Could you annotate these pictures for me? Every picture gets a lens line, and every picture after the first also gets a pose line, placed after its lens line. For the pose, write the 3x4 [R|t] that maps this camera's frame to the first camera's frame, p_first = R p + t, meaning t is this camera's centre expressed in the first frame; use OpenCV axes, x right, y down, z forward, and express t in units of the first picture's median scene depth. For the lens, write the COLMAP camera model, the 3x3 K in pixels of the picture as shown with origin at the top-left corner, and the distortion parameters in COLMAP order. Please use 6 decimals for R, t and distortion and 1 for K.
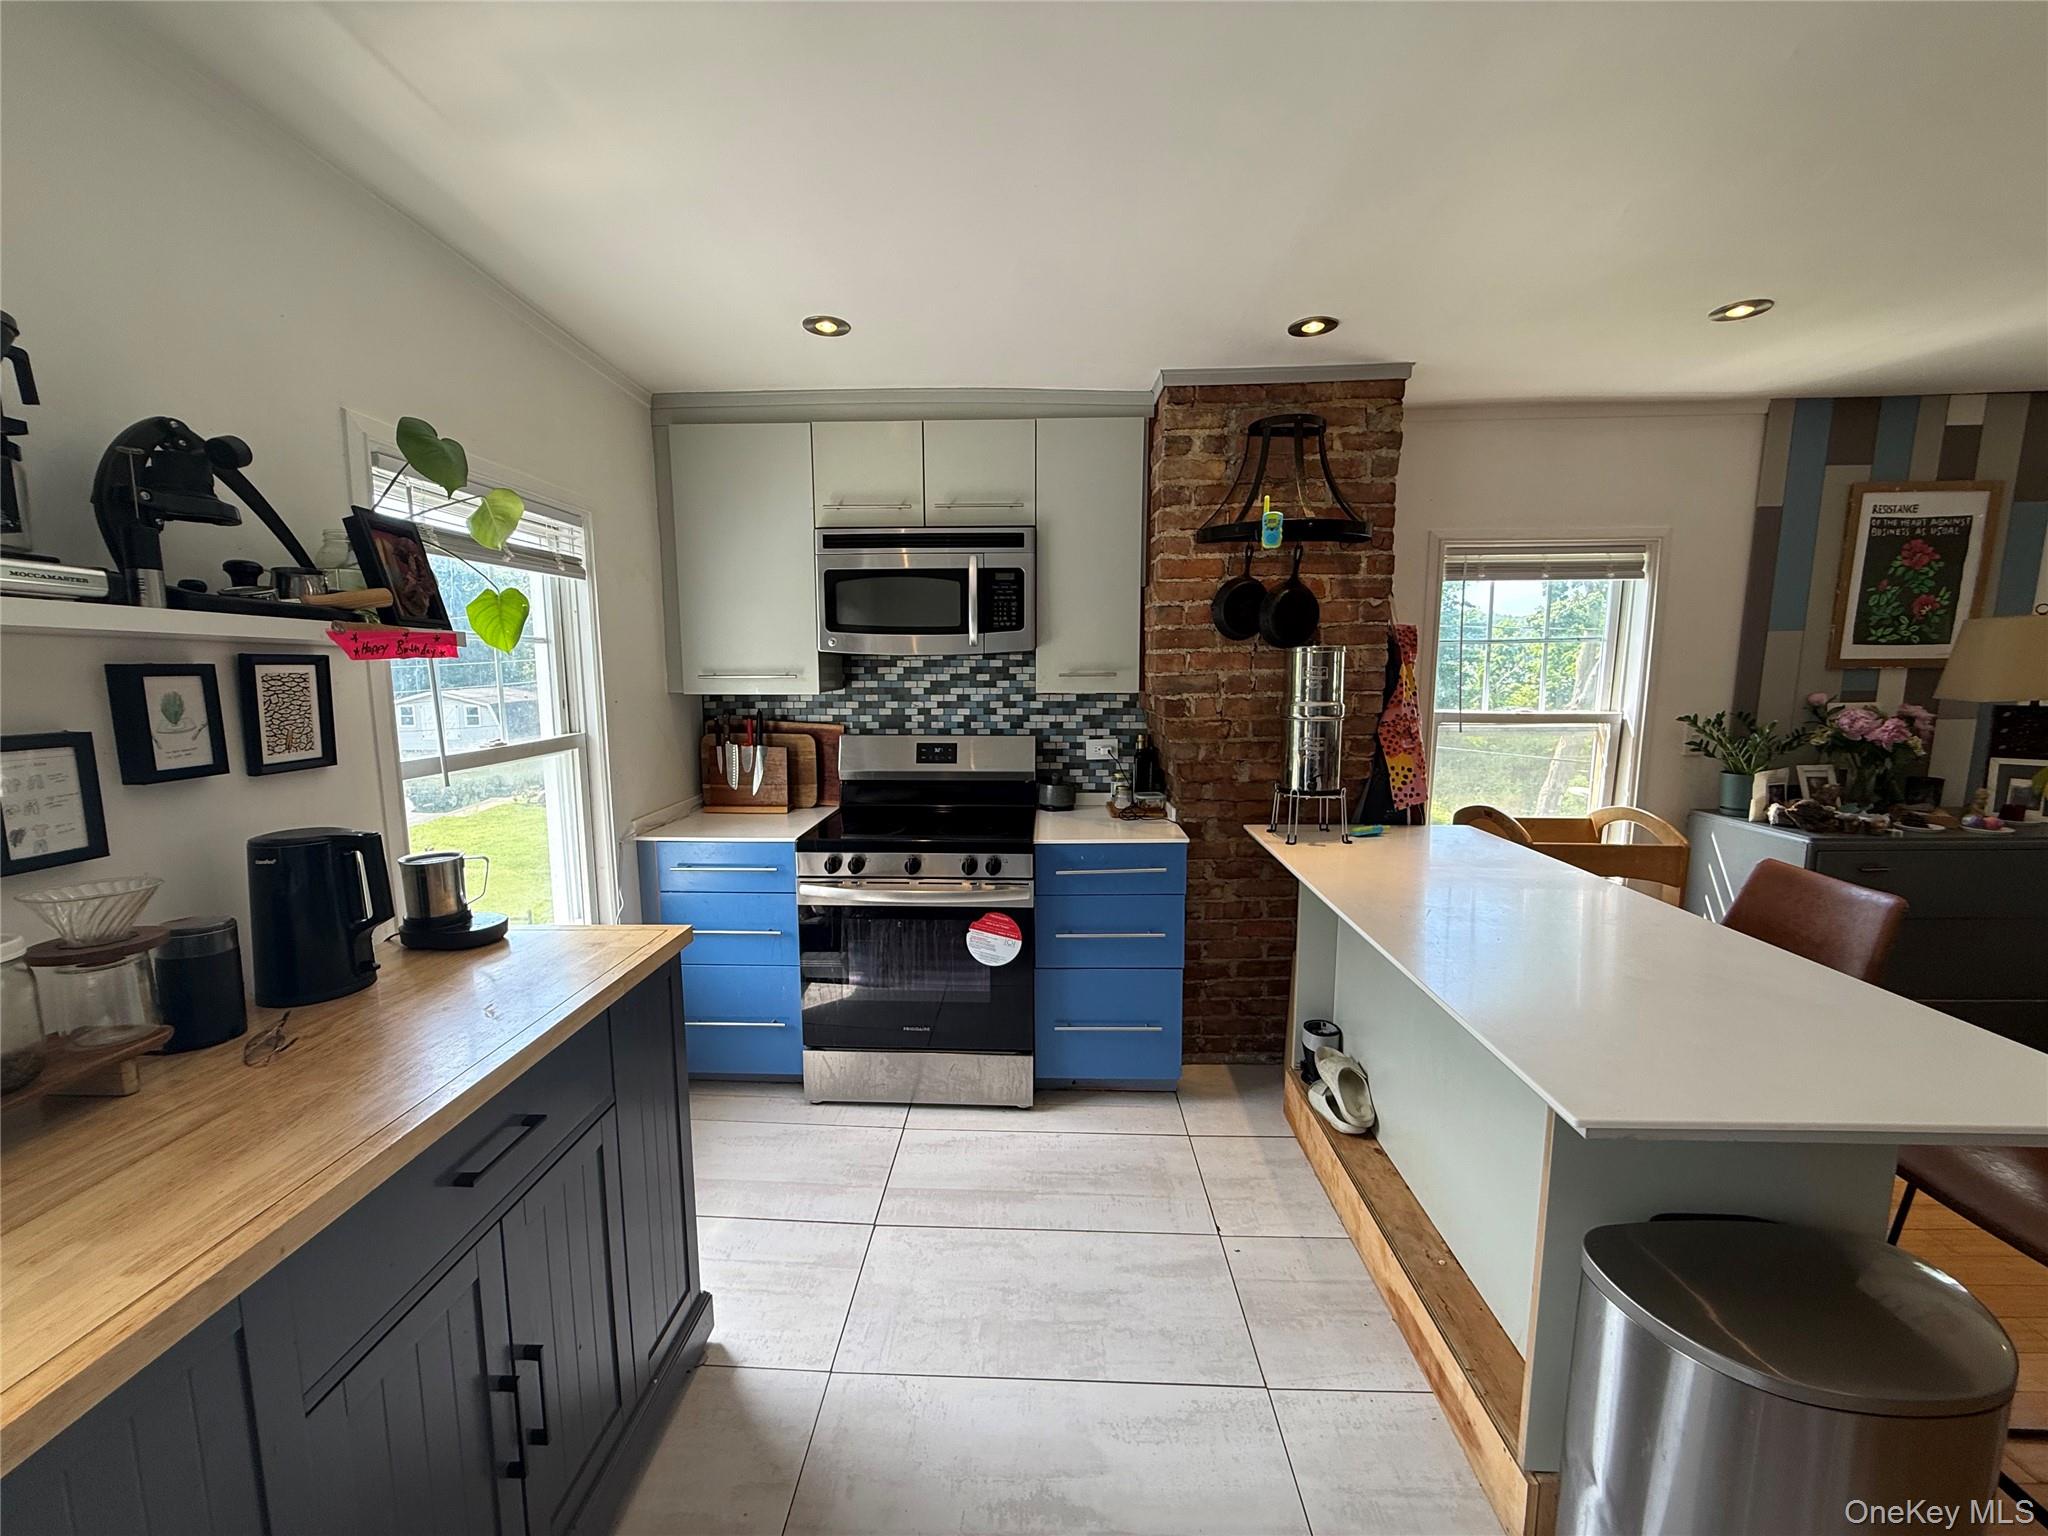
lens RADIAL K [[814.3, 0, 1017.2], [0, 814.3, 769.8], [0, 0, 1]] dist [0.000843, -0.000094]
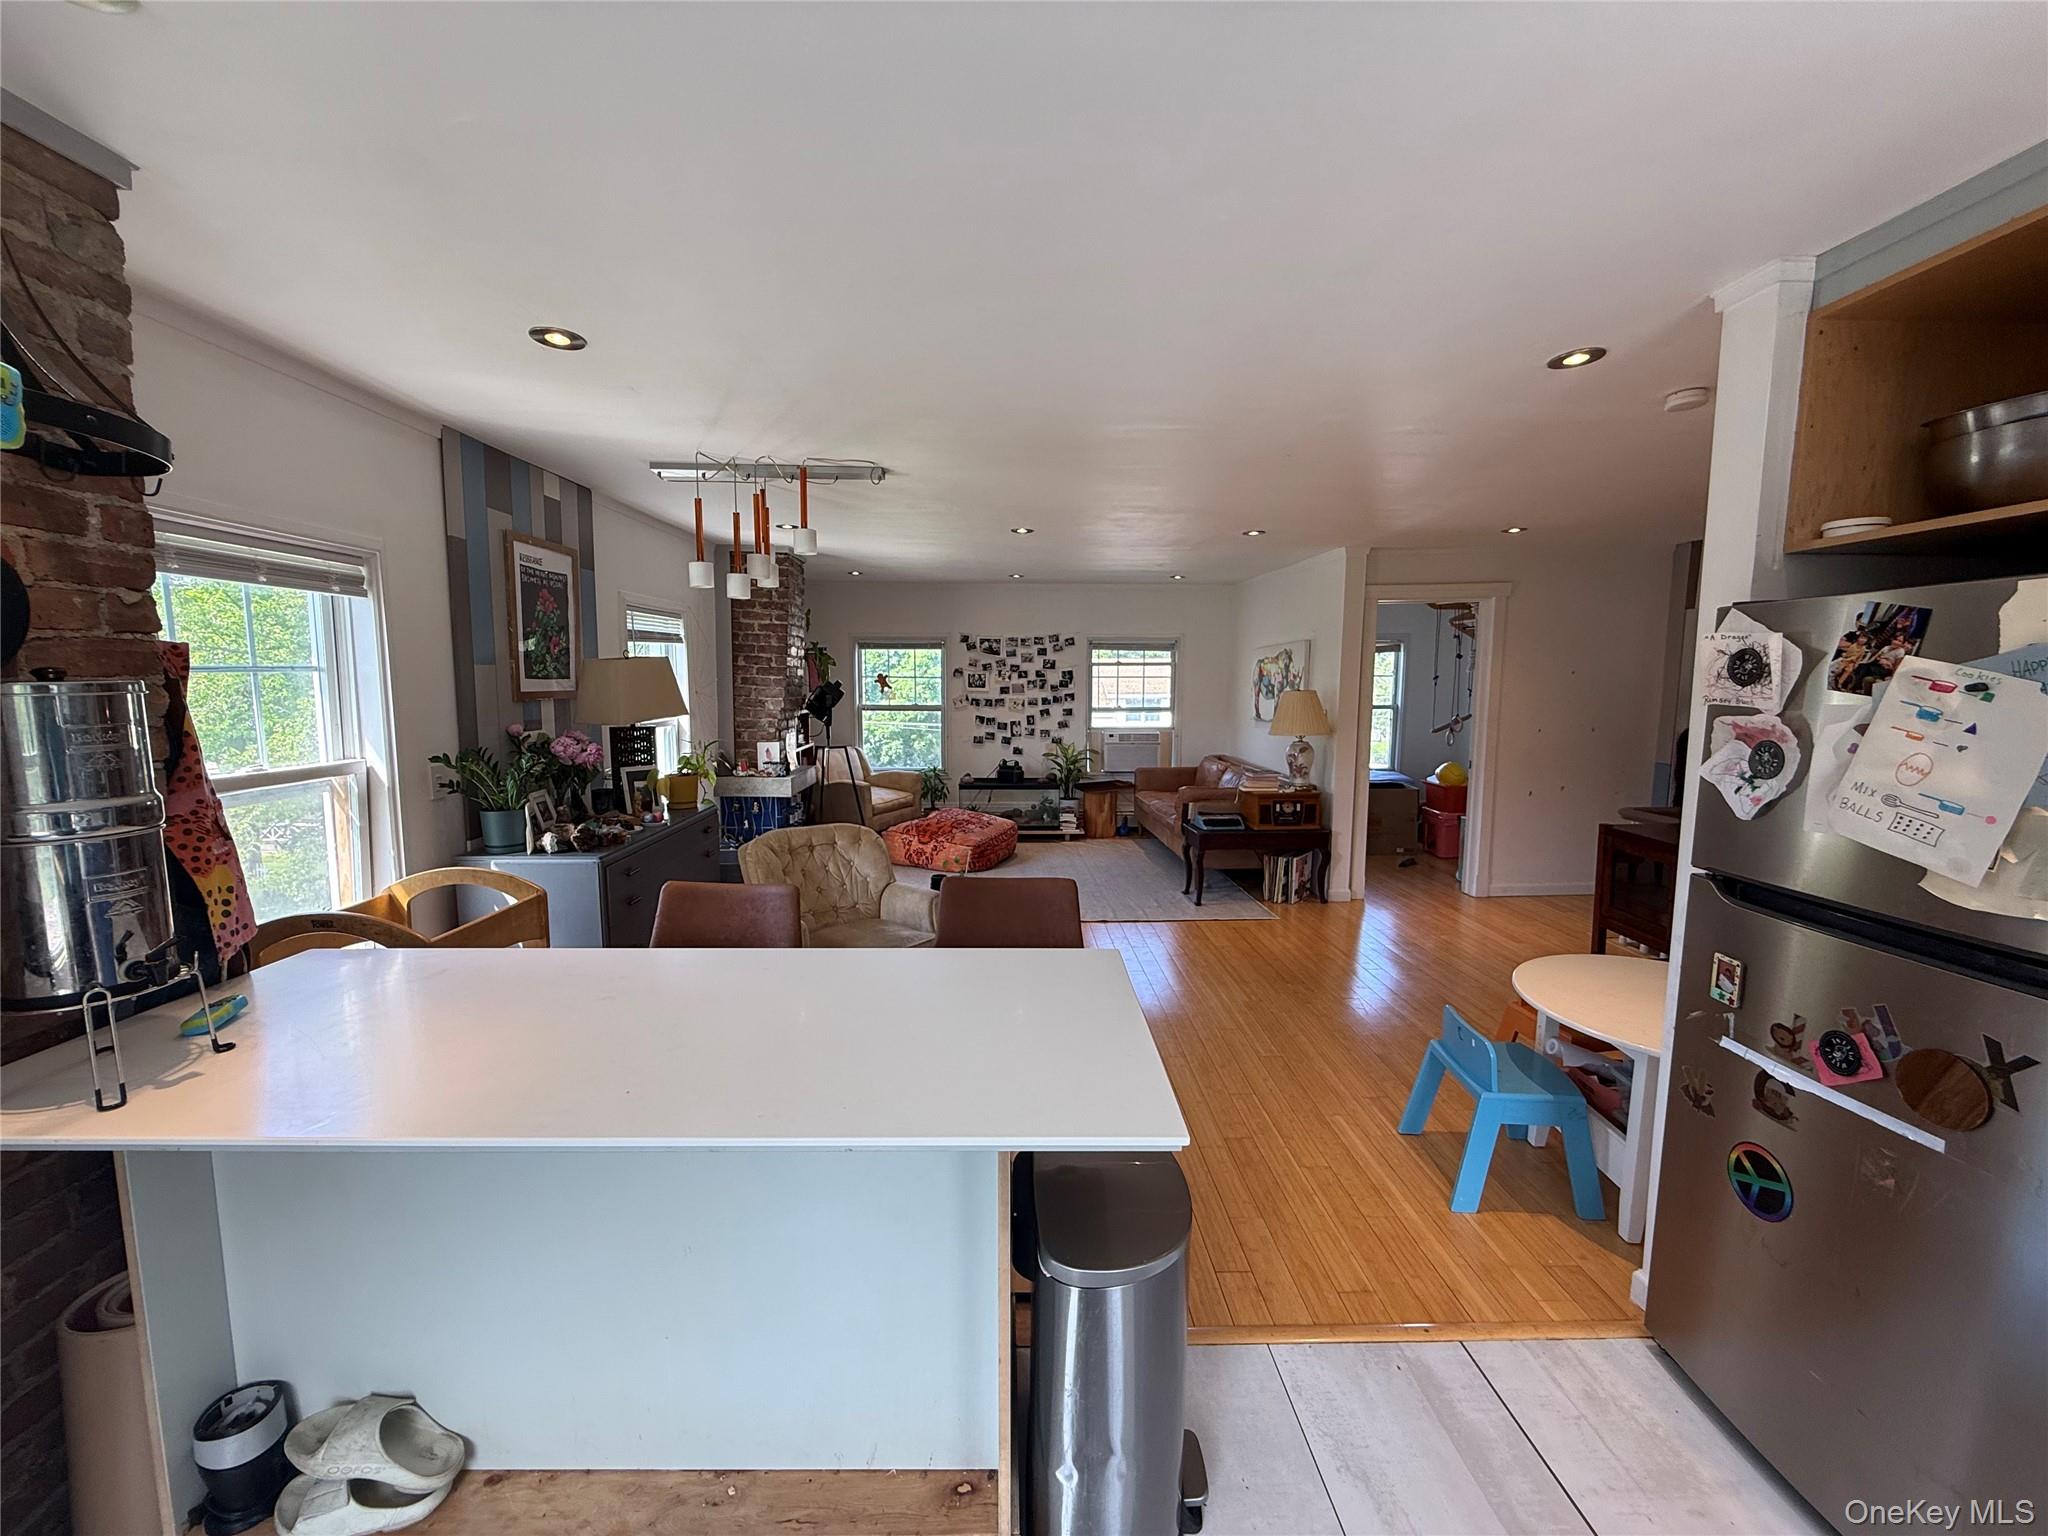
lens RADIAL K [[814.3, 0, 1017.2], [0, 814.3, 769.8], [0, 0, 1]] dist [0.000843, -0.000094]
pose [[-0.054497, -0.104849, 0.992994, -0.119975], [0.128590, 0.985454, 0.111110, -0.075485], [-0.990199, 0.133744, -0.040222, 0.440711]]
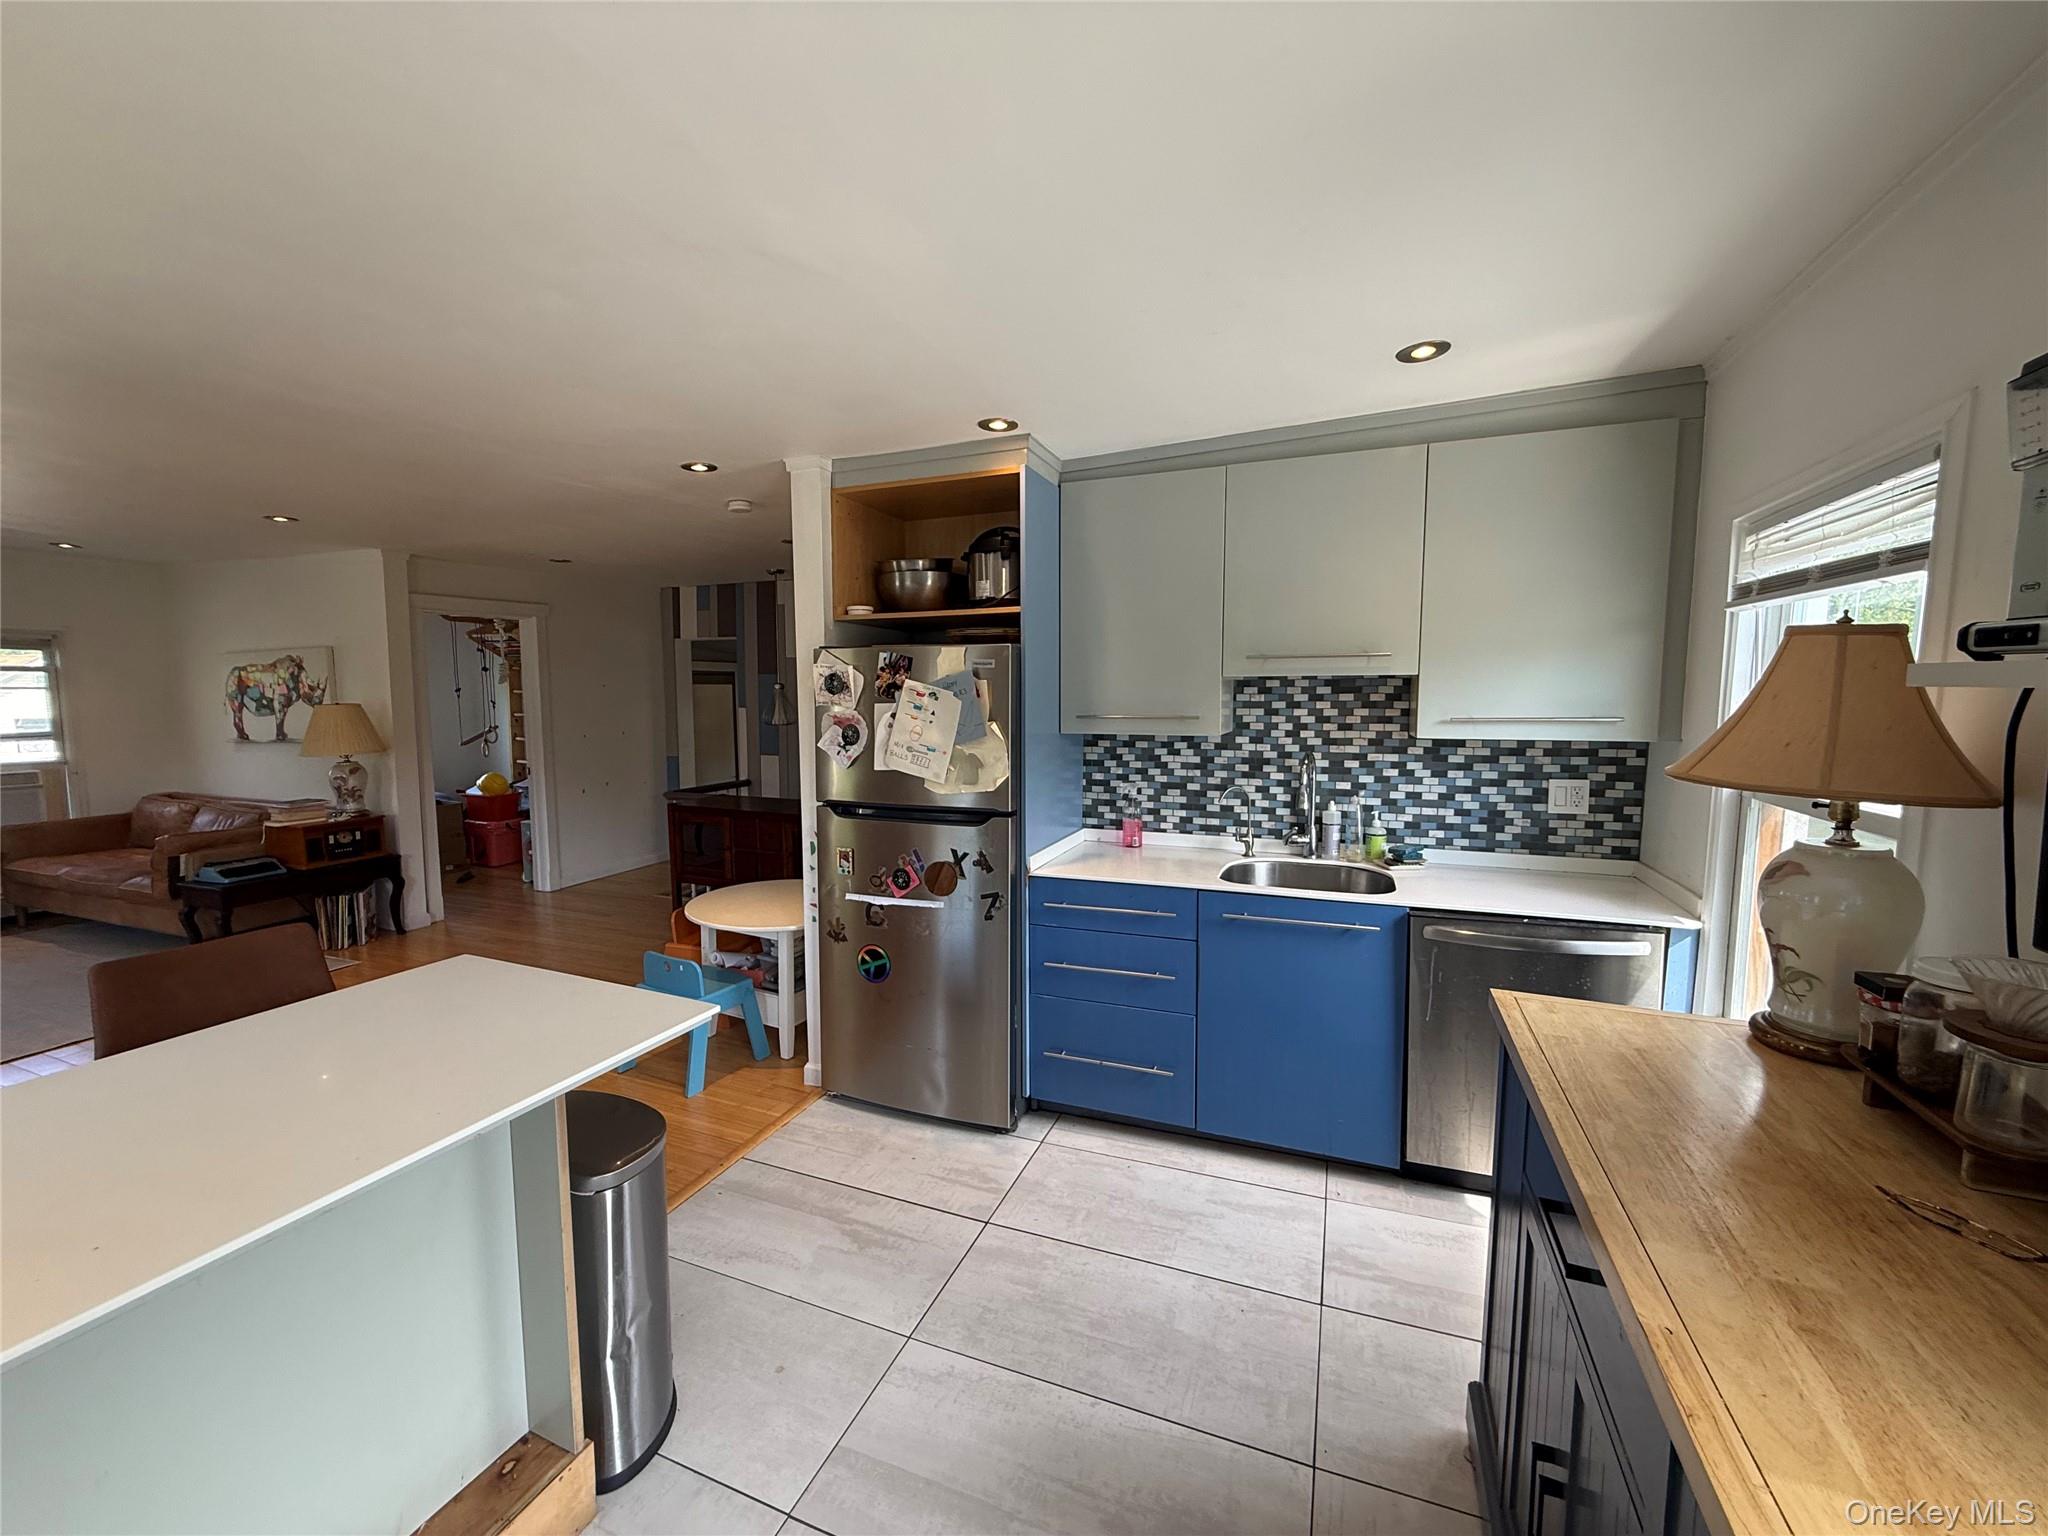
lens RADIAL K [[814.3, 0, 1017.2], [0, 814.3, 769.8], [0, 0, 1]] dist [0.000843, -0.000094]
pose [[-0.938099, -0.027052, 0.345309, -0.139723], [0.050031, 0.975907, 0.212374, -0.117906], [-0.342735, 0.216504, -0.914144, 0.783512]]
